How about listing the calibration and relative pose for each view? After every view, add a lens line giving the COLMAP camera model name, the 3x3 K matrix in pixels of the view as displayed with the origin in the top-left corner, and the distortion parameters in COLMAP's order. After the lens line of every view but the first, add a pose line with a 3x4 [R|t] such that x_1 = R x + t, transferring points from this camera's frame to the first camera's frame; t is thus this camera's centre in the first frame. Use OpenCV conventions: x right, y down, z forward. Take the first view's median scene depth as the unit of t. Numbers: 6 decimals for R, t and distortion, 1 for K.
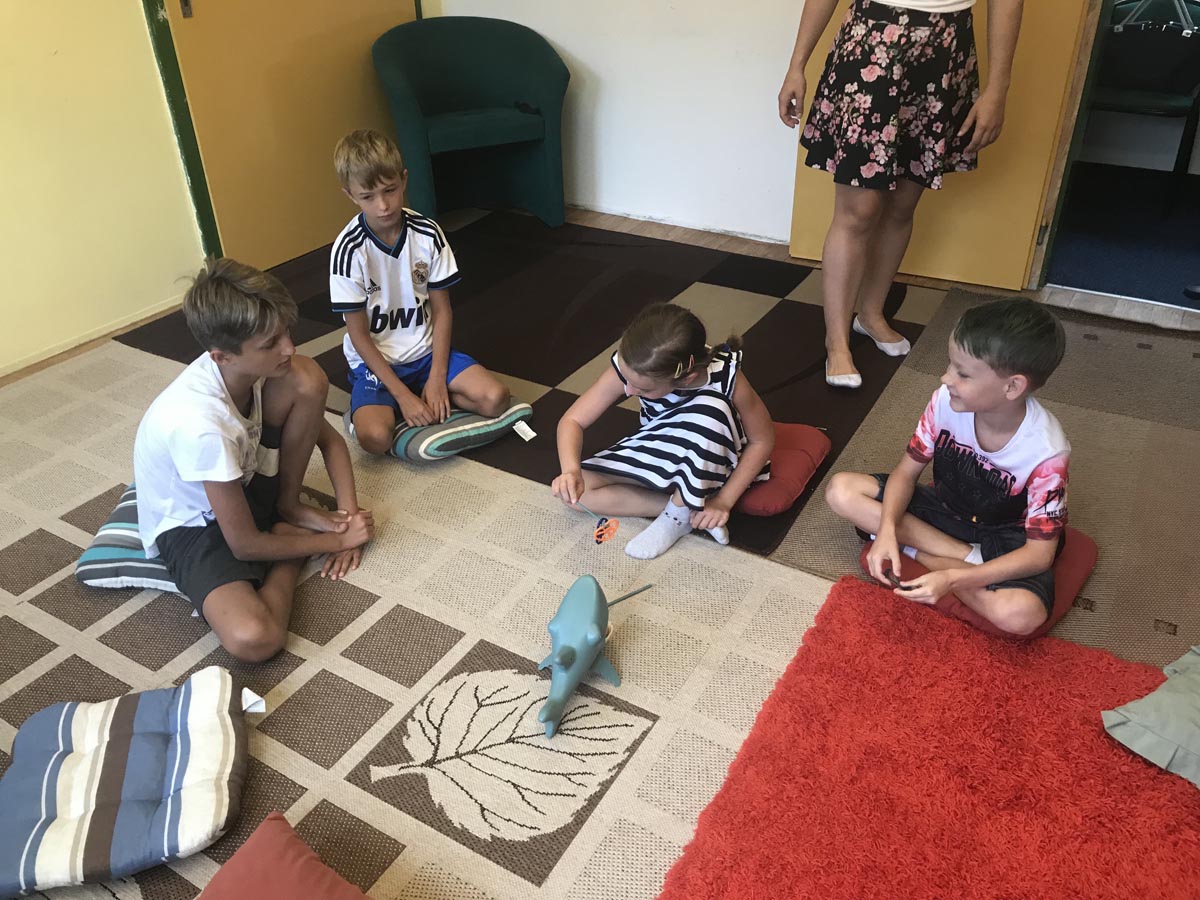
lens RADIAL K [[954.0, 0, 600.0], [0, 954.0, 450.0], [0, 0, 1]] dist [0.004508, -0.005537]
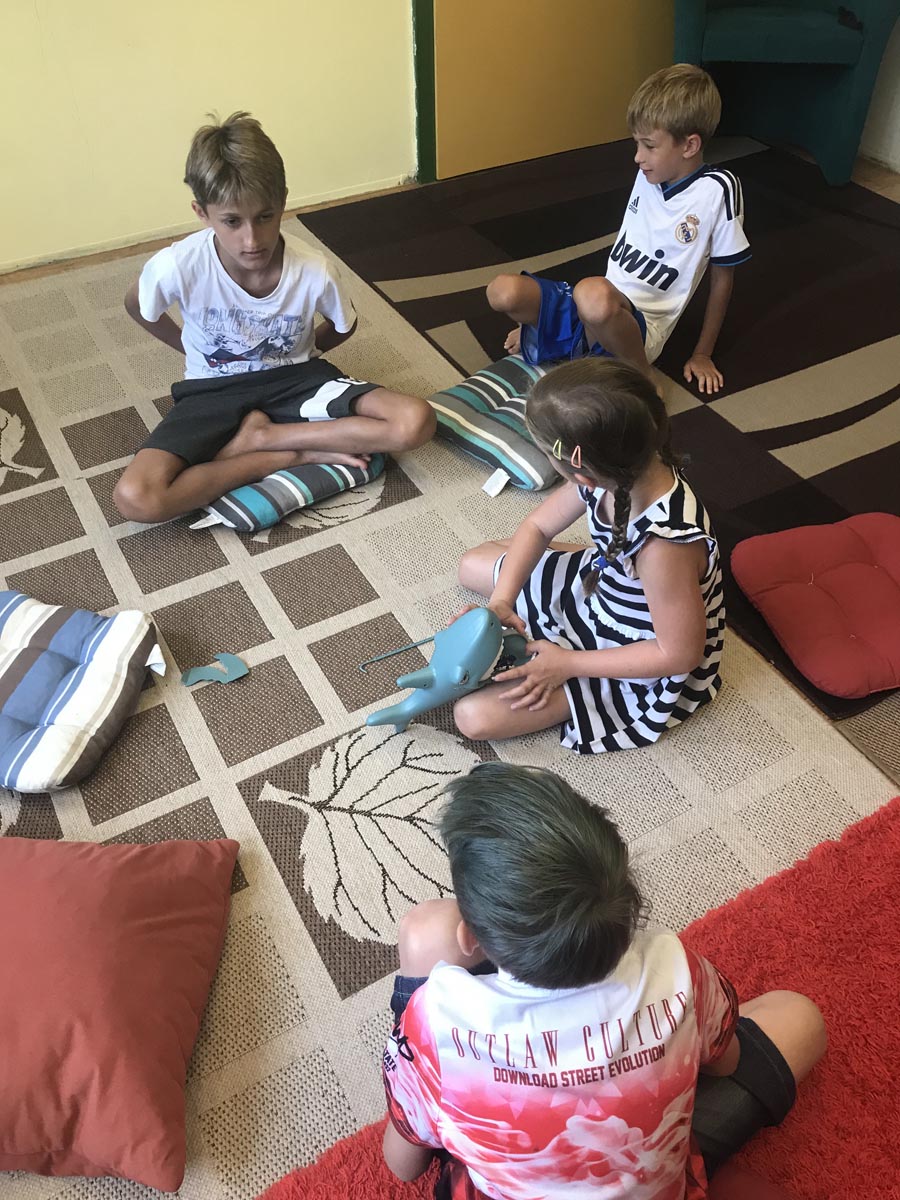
lens RADIAL K [[961.9, 0, 450.0], [0, 961.9, 600.0], [0, 0, 1]] dist [0.044695, -0.055796]
pose [[0.873432, 0.357341, -0.330794, 0.146481], [-0.270422, 0.920891, 0.280771, -0.130358], [0.404956, -0.155780, 0.900968, 0.214881]]
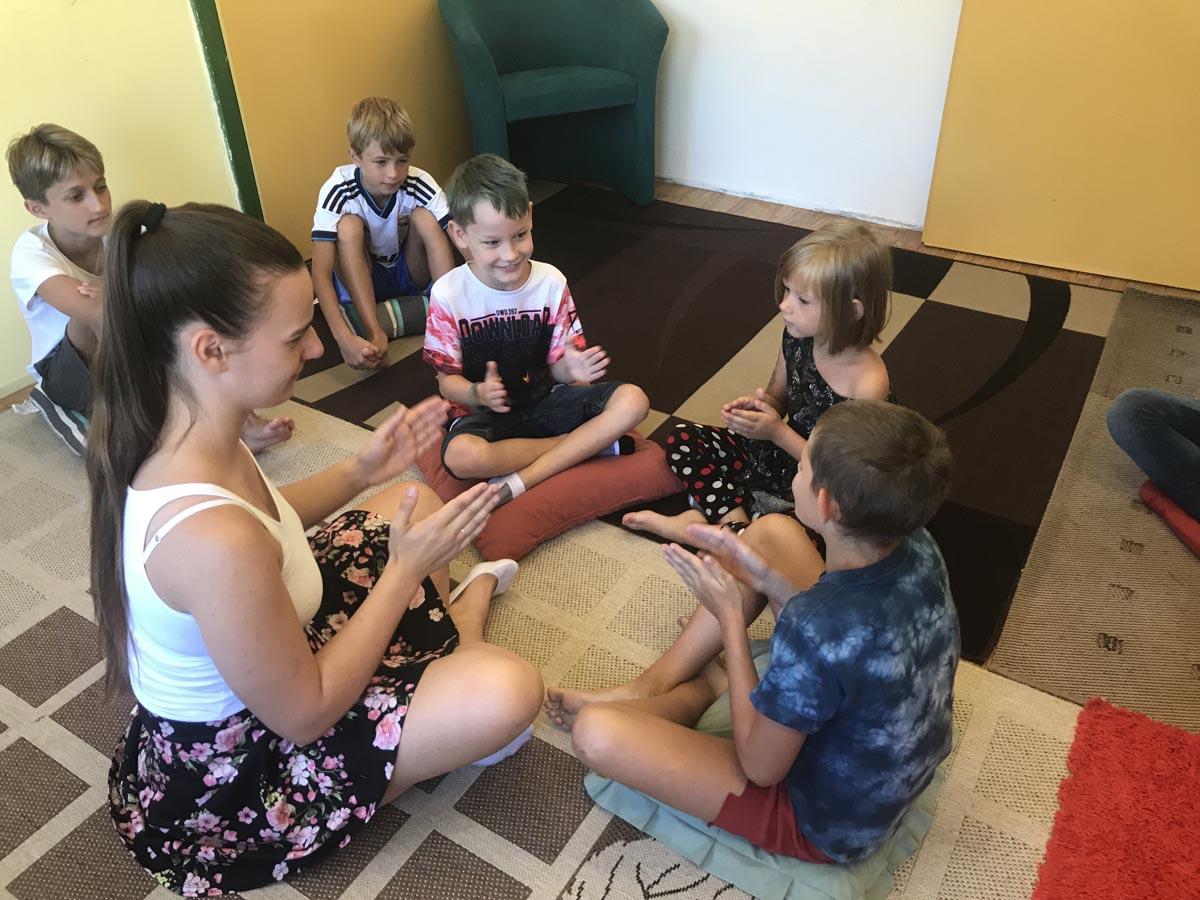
lens RADIAL K [[979.8, 0, 609.9], [0, 979.8, 448.9], [0, 0, 1]] dist [-0.003709, -0.003863]
pose [[0.999807, 0.011879, -0.015652, -0.138231], [-0.011254, 0.999159, 0.039431, -0.106883], [0.016107, -0.039247, 0.999100, 0.228496]]
